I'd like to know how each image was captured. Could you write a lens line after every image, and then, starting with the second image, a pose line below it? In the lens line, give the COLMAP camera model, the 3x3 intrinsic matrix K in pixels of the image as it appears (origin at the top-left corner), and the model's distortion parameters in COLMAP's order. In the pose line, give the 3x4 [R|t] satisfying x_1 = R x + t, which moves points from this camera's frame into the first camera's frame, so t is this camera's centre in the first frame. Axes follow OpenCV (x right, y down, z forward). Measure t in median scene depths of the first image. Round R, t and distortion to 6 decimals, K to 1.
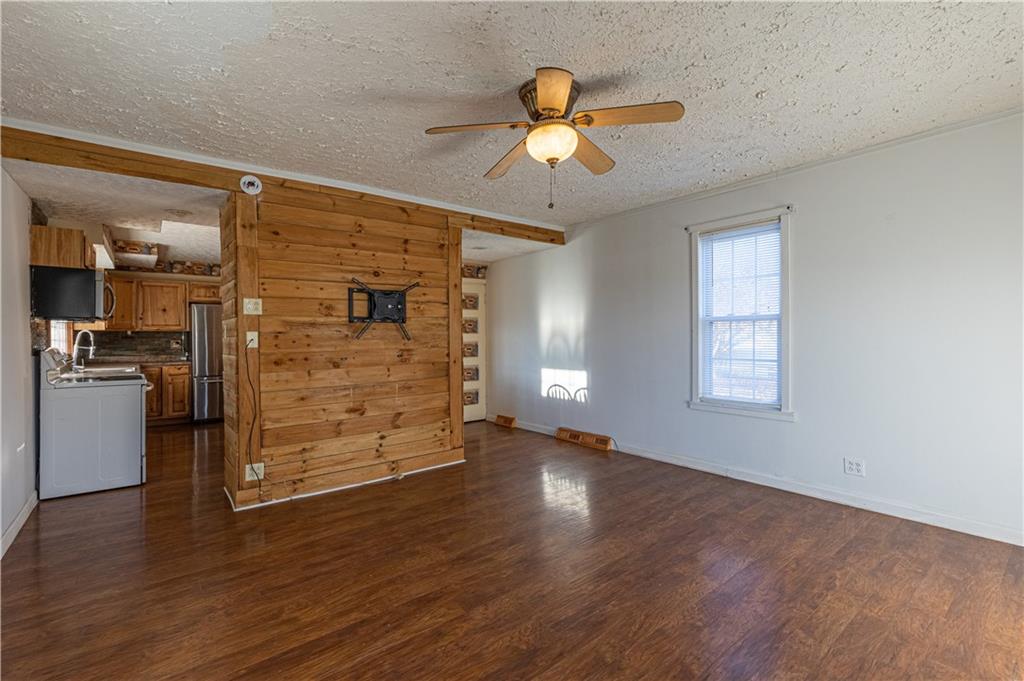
lens RADIAL K [[465.4, 0, 512.5], [0, 465.4, 334.7], [0, 0, 1]] dist [0.009252, -0.003092]
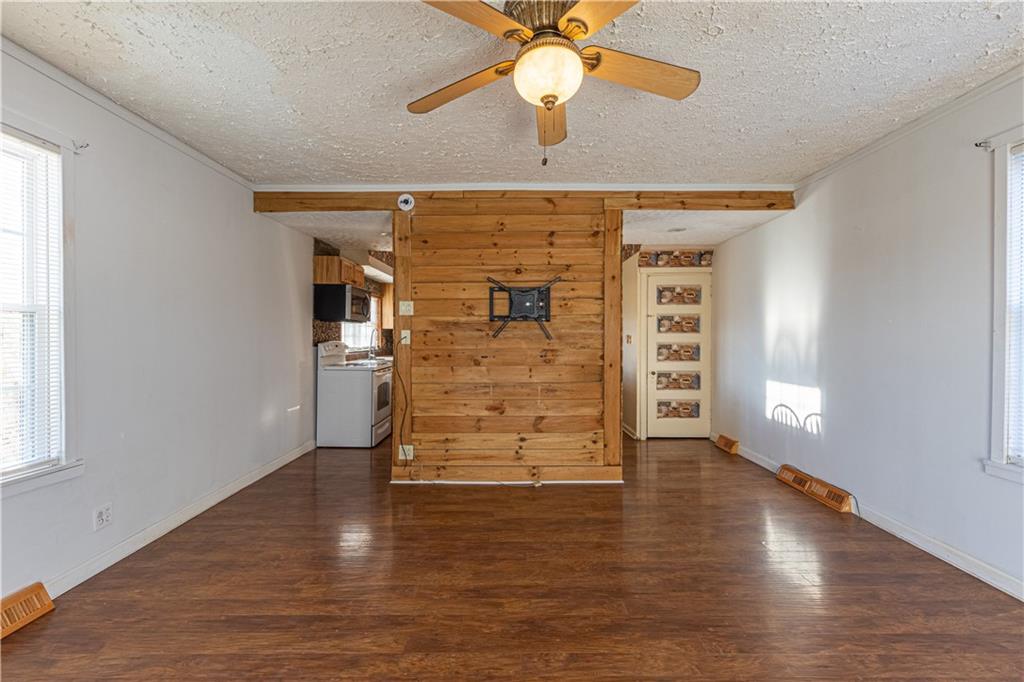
lens RADIAL K [[465.4, 0, 516.8], [0, 465.4, 336.3], [0, 0, 1]] dist [0.009252, -0.003092]
pose [[0.773379, 0.010766, -0.633852, 0.356797], [-0.007062, 0.999940, 0.008368, -0.002843], [0.633904, -0.001996, 0.773409, 0.269942]]
